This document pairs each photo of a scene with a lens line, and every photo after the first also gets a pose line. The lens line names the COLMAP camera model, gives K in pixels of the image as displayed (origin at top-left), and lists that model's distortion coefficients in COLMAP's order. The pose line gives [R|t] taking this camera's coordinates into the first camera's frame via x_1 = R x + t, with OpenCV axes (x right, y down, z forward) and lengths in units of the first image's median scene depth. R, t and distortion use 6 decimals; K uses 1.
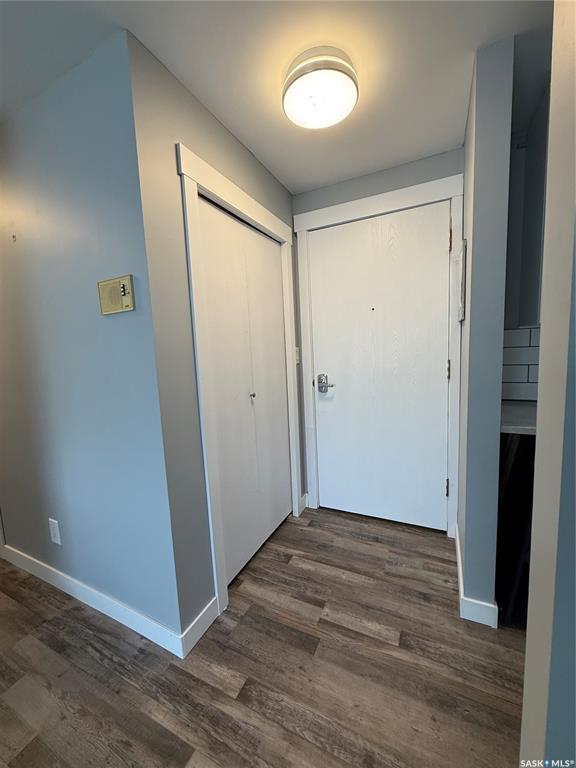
lens RADIAL K [[305.8, 0, 288.4], [0, 305.8, 380.8], [0, 0, 1]] dist [-0.000798, 0.000636]
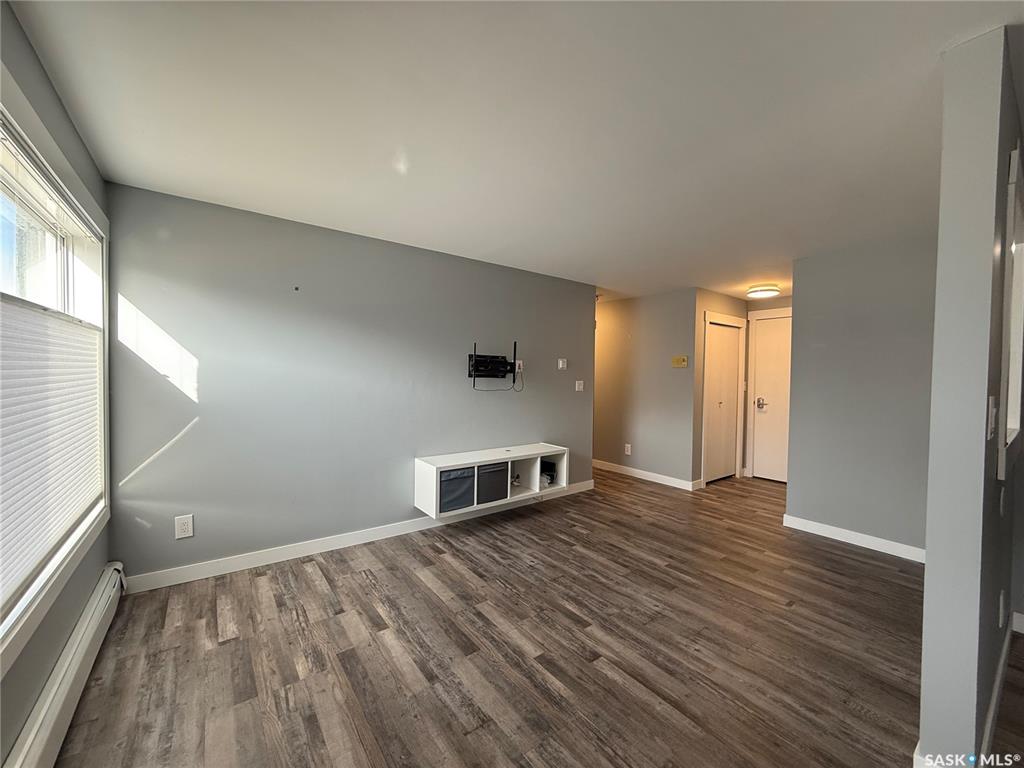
lens RADIAL K [[407.7, 0, 507.6], [0, 407.7, 383.3], [0, 0, 1]] dist [-0.000798, 0.000636]
pose [[0.885238, 0.067068, -0.460277, -0.173680], [-0.104967, 0.992829, -0.057214, 0.304850], [0.453139, 0.098962, 0.885930, -2.932568]]
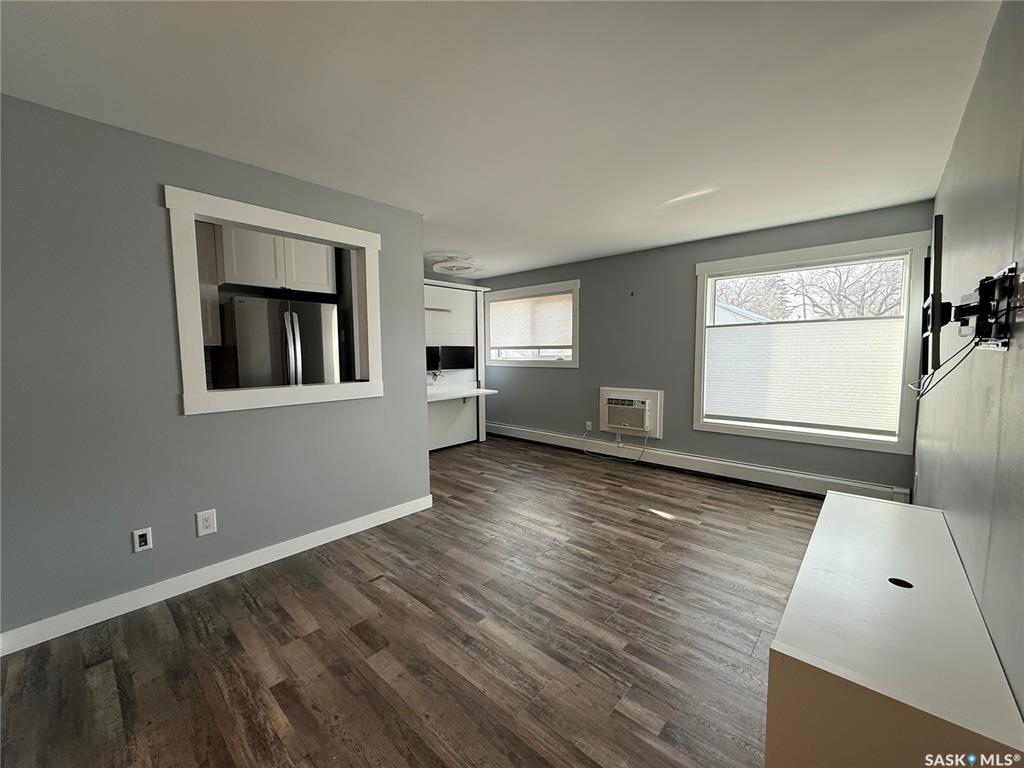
lens RADIAL K [[407.7, 0, 507.6], [0, 407.7, 383.3], [0, 0, 1]] dist [-0.000798, 0.000636]
pose [[-0.958083, 0.028354, 0.285085, -0.877714], [0.080752, 0.981470, 0.173769, -0.038487], [-0.274875, 0.189506, -0.942619, 0.568000]]
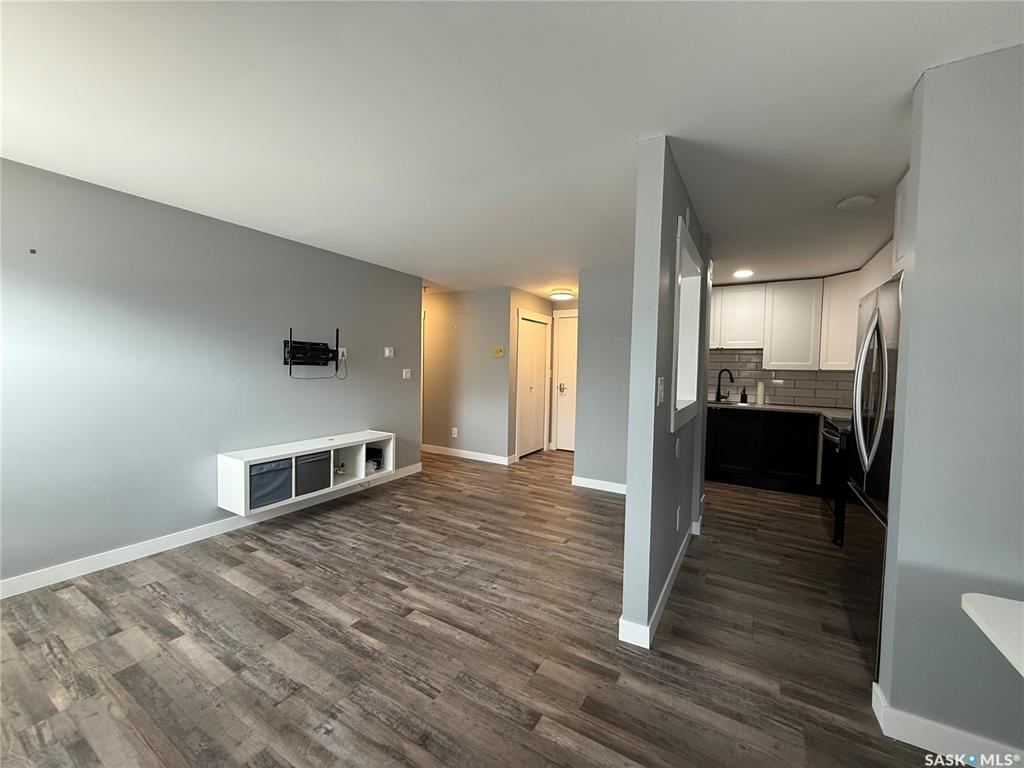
lens RADIAL K [[407.7, 0, 507.6], [0, 407.7, 383.3], [0, 0, 1]] dist [-0.000798, 0.000636]
pose [[0.993860, 0.067216, -0.087885, -0.026348], [-0.073102, 0.995167, -0.065564, 0.318646], [0.083054, 0.071586, 0.993971, -3.068570]]
